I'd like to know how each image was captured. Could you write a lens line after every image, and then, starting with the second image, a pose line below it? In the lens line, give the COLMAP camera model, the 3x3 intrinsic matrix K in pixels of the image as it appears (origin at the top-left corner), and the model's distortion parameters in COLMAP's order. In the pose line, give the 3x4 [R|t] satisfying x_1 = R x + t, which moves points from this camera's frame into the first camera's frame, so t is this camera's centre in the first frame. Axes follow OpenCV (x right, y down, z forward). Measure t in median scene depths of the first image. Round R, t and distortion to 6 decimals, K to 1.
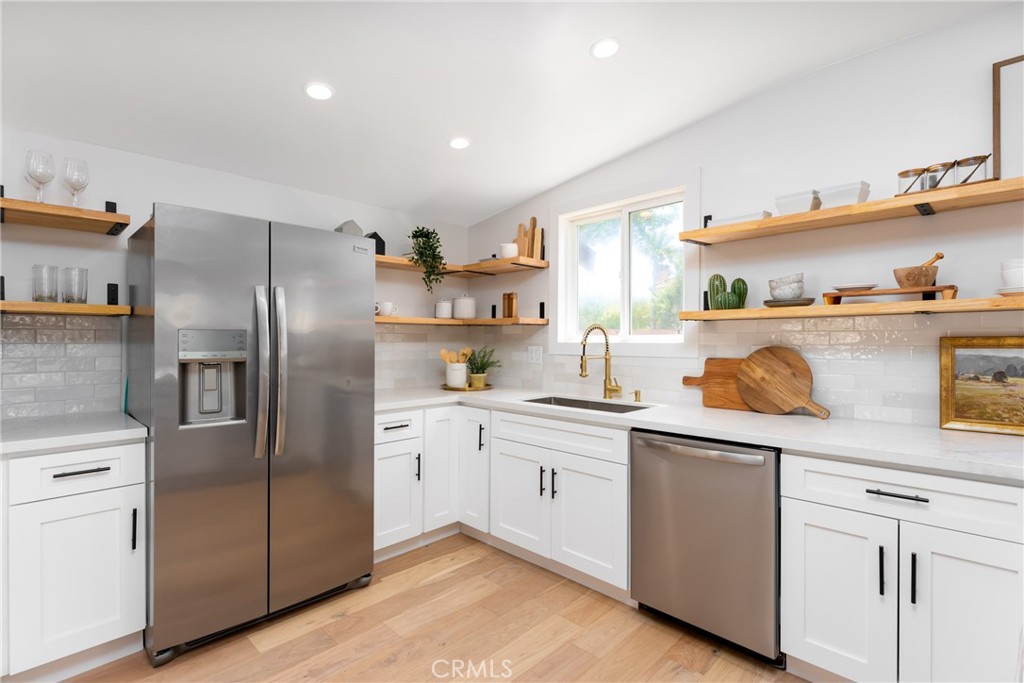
lens RADIAL K [[488.1, 0, 512.0], [0, 488.1, 341.5], [0, 0, 1]] dist [-0.000188, 0.000088]
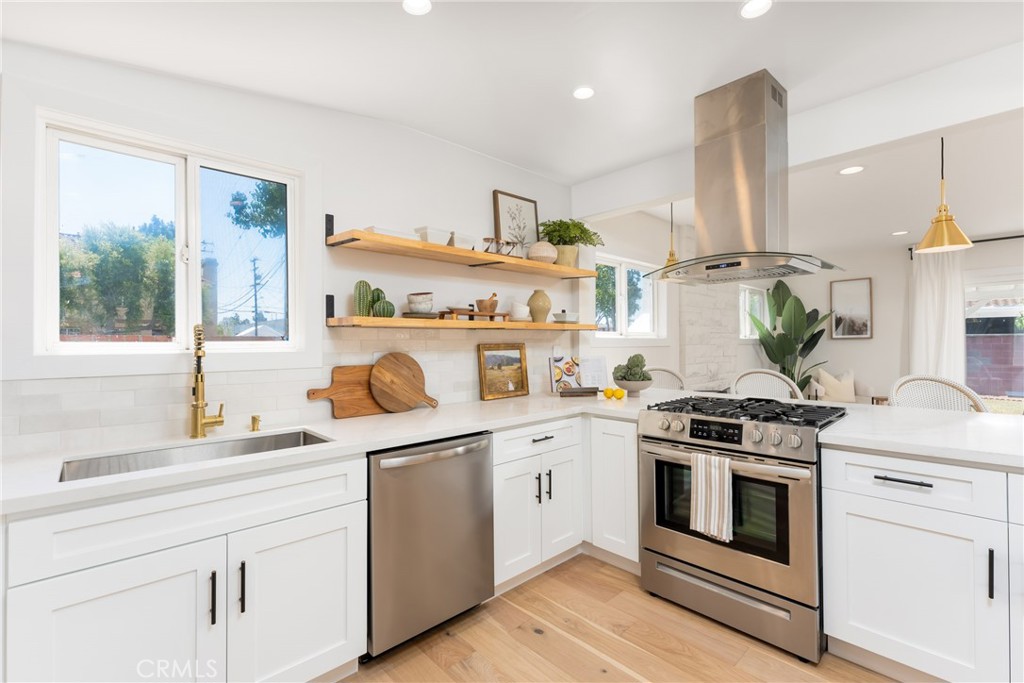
lens RADIAL K [[449.3, 0, 512.0], [0, 449.3, 341.5], [0, 0, 1]] dist [0.009545, 0.000140]
pose [[0.041484, 0.009082, 0.999098, -0.524978], [0.013133, 0.999867, -0.009635, -0.001745], [-0.999053, 0.013520, 0.041359, 0.728165]]
